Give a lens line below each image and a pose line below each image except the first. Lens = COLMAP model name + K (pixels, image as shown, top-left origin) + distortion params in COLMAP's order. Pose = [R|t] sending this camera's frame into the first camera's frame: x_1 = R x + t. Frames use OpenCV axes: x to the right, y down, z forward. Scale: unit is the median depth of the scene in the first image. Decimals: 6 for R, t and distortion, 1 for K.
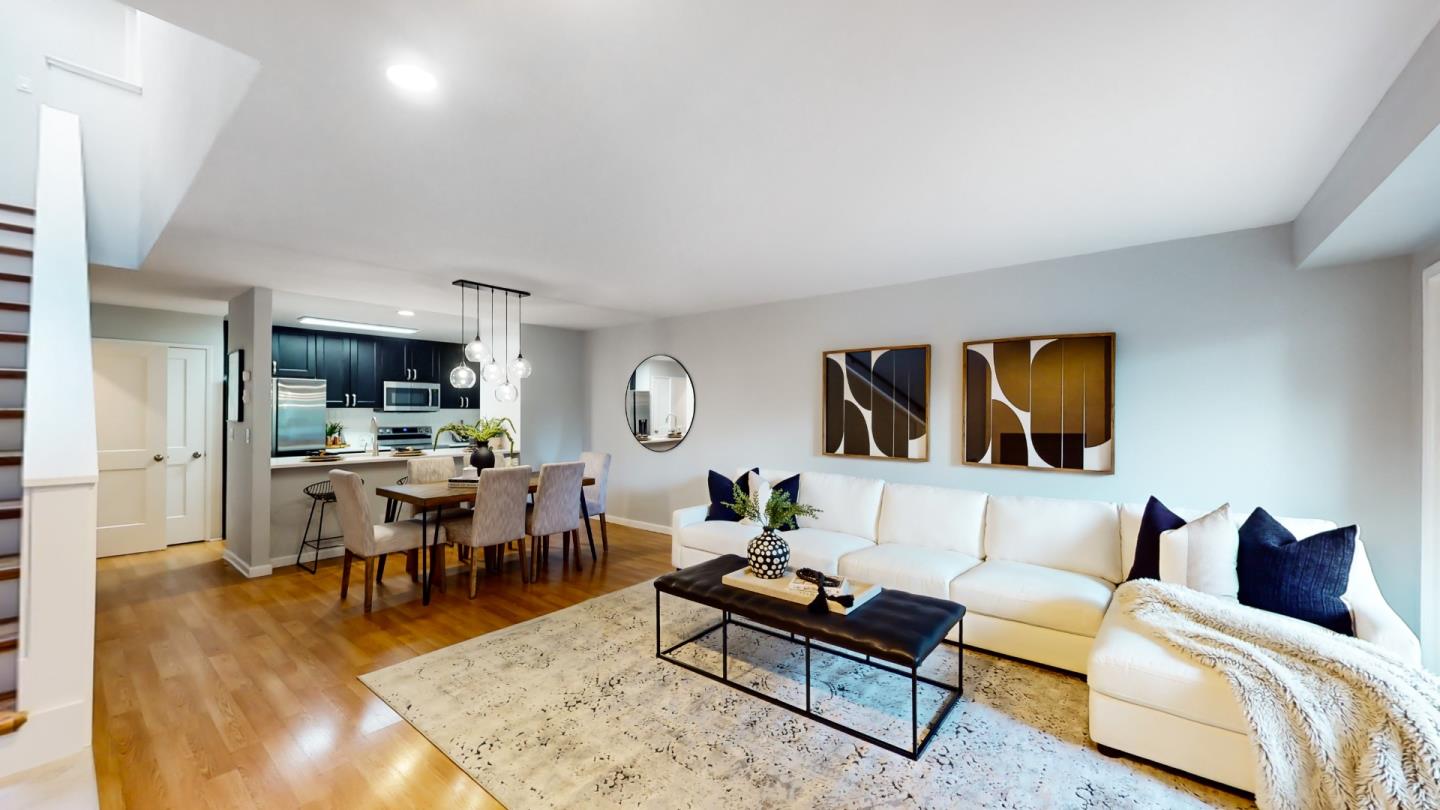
lens RADIAL K [[531.6, 0, 709.5], [0, 531.6, 410.1], [0, 0, 1]] dist [0.003815, -0.000946]
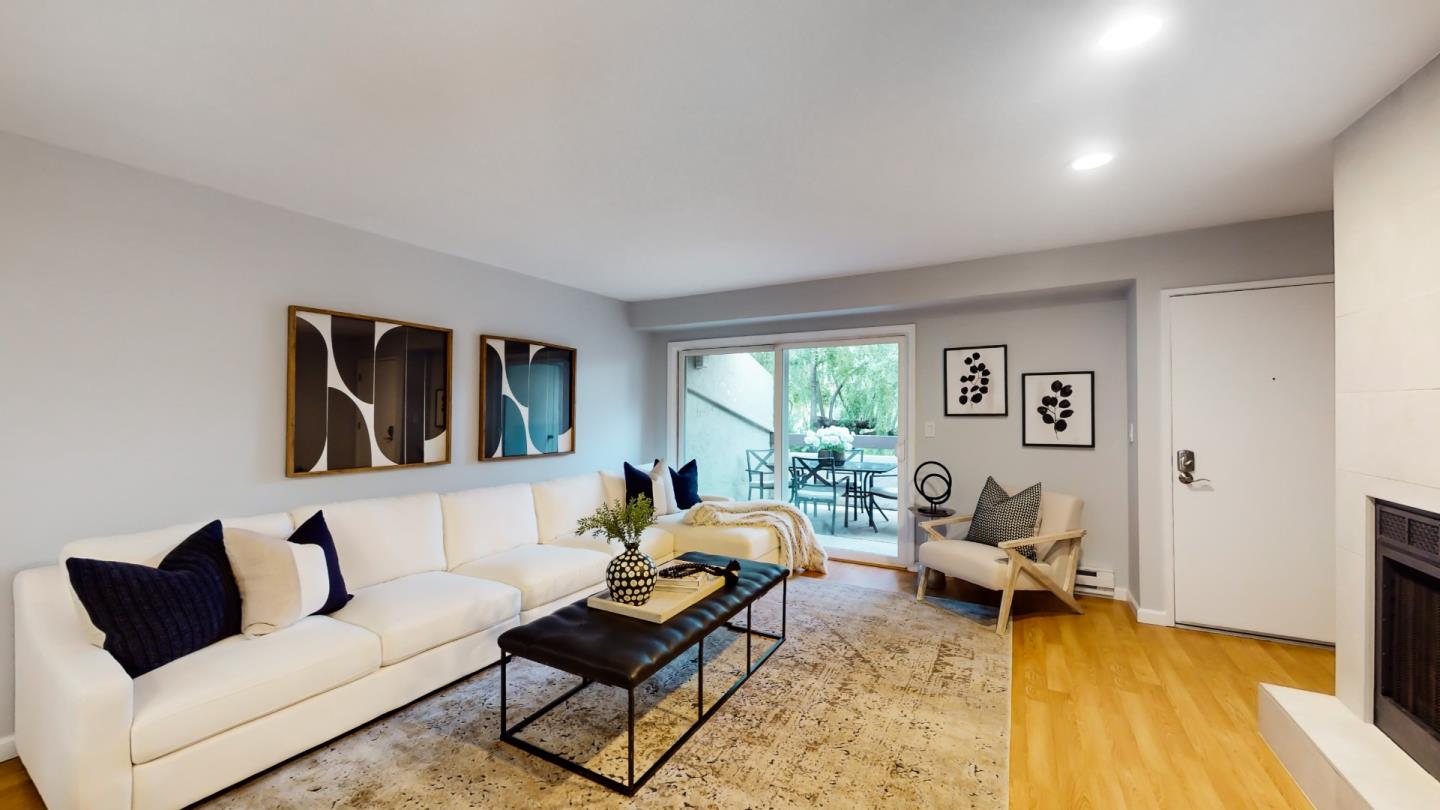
lens RADIAL K [[531.6, 0, 719.1], [0, 531.6, 401.6], [0, 0, 1]] dist [0.003815, -0.000946]
pose [[-0.168348, 0.009922, 0.985678, -0.497924], [-0.005398, 0.999925, -0.010987, 0.002983], [-0.985713, -0.007170, -0.168282, 0.677392]]
